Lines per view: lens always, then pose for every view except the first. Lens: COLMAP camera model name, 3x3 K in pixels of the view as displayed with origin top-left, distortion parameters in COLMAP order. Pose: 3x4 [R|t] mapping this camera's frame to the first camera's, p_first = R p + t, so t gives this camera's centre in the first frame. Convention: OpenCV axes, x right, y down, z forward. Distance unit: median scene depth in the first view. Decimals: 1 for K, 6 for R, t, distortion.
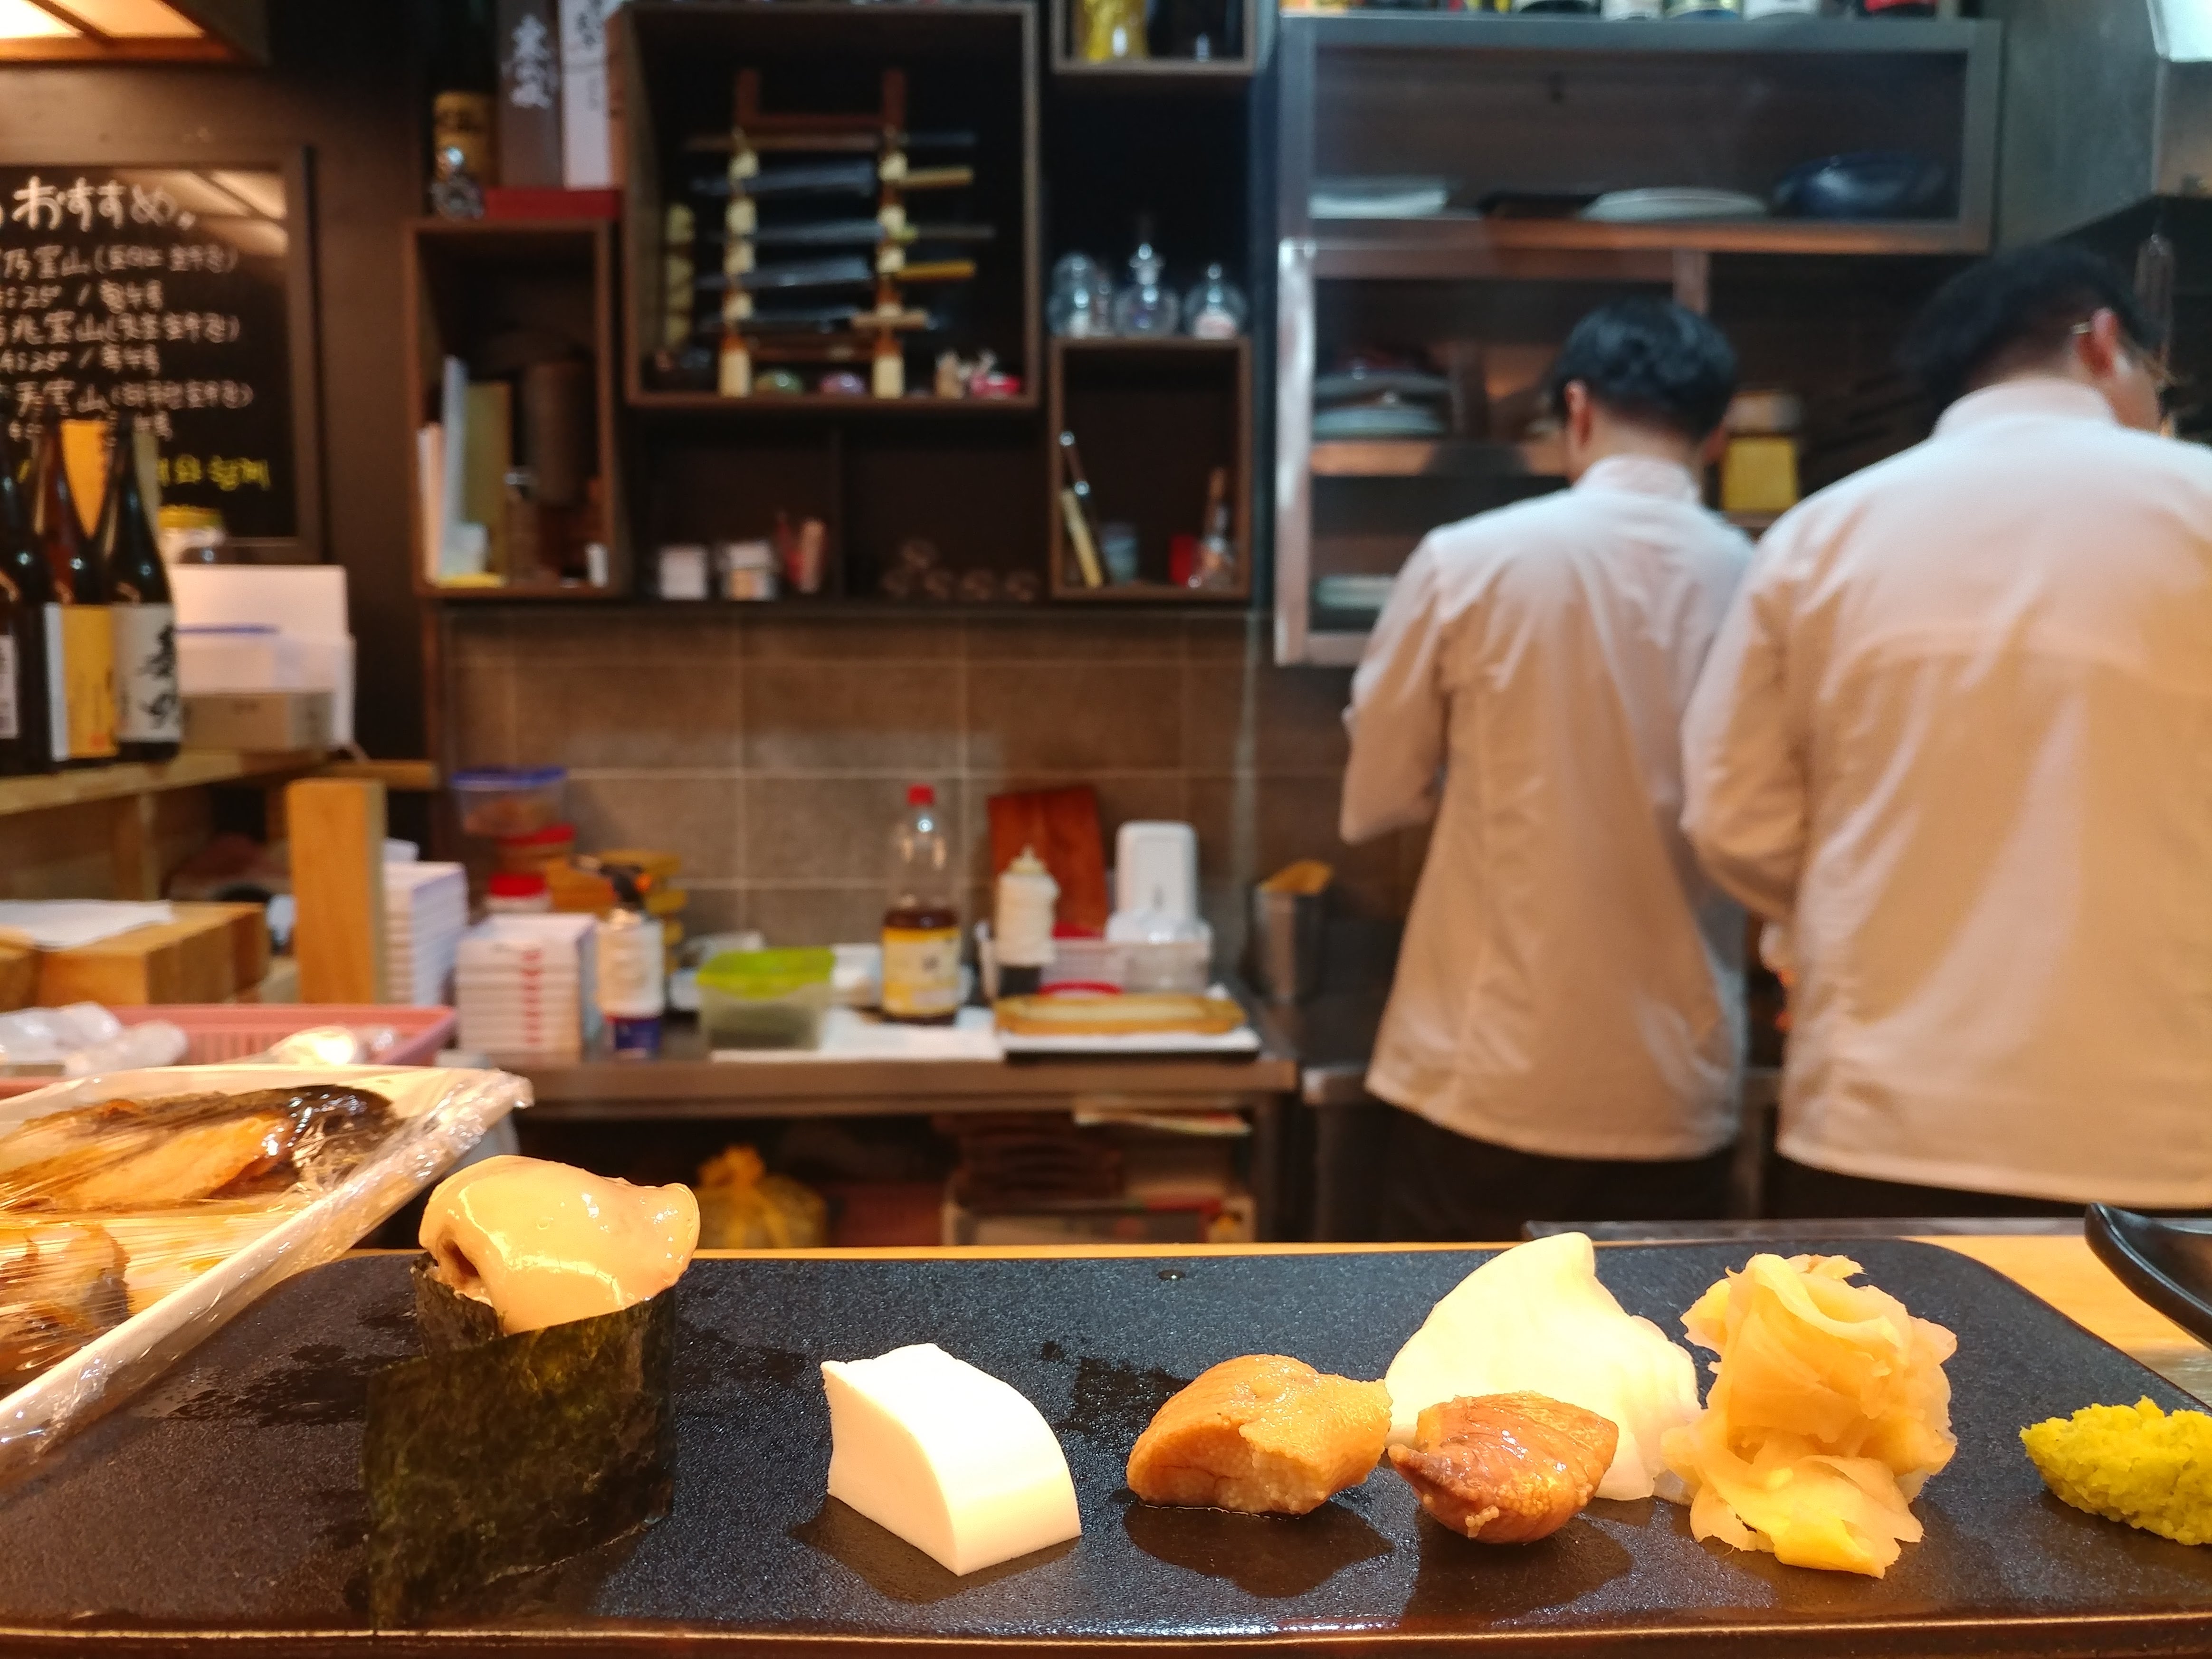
lens RADIAL K [[2020.9, 0, 1106.0], [0, 2020.9, 829.5], [0, 0, 1]] dist [-0.004454, -0.244322]
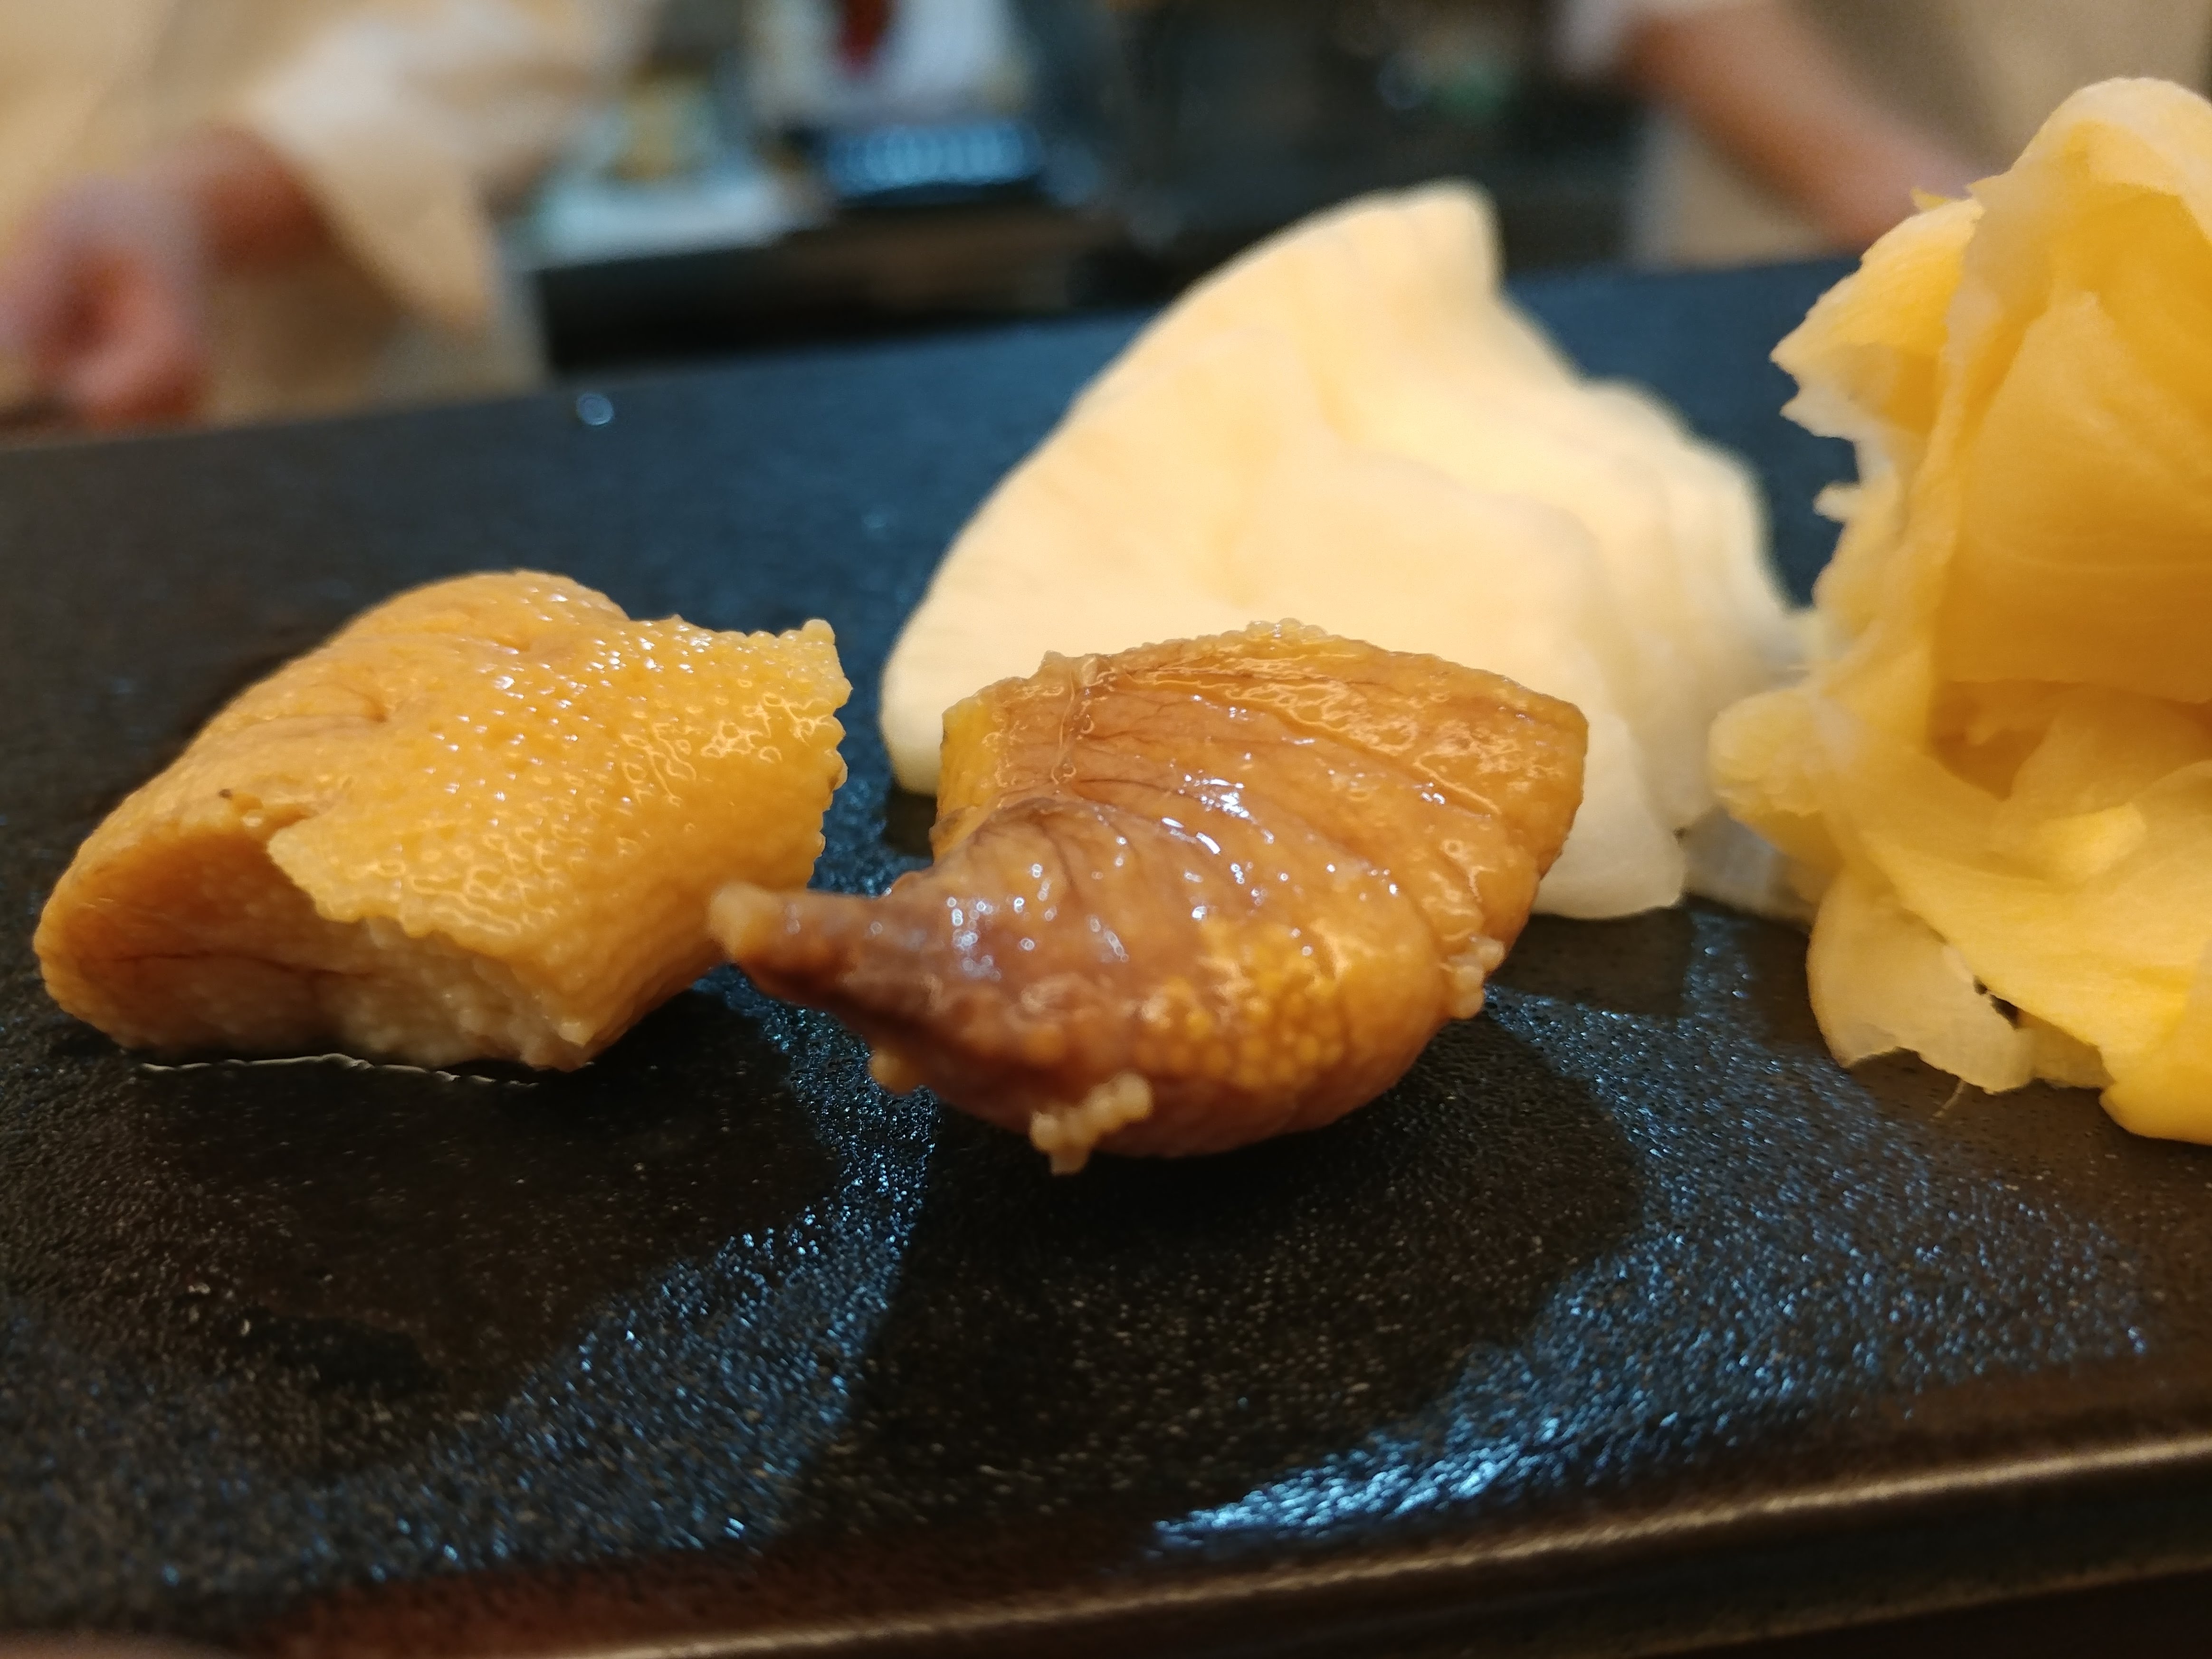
lens RADIAL K [[2020.9, 0, 1106.0], [0, 2020.9, 829.5], [0, 0, 1]] dist [-0.004454, -0.244322]
pose [[0.995447, -0.091092, 0.028048, 0.175135], [0.073478, 0.920864, 0.382896, 0.193632], [-0.060708, -0.379092, 0.923365, 0.723857]]
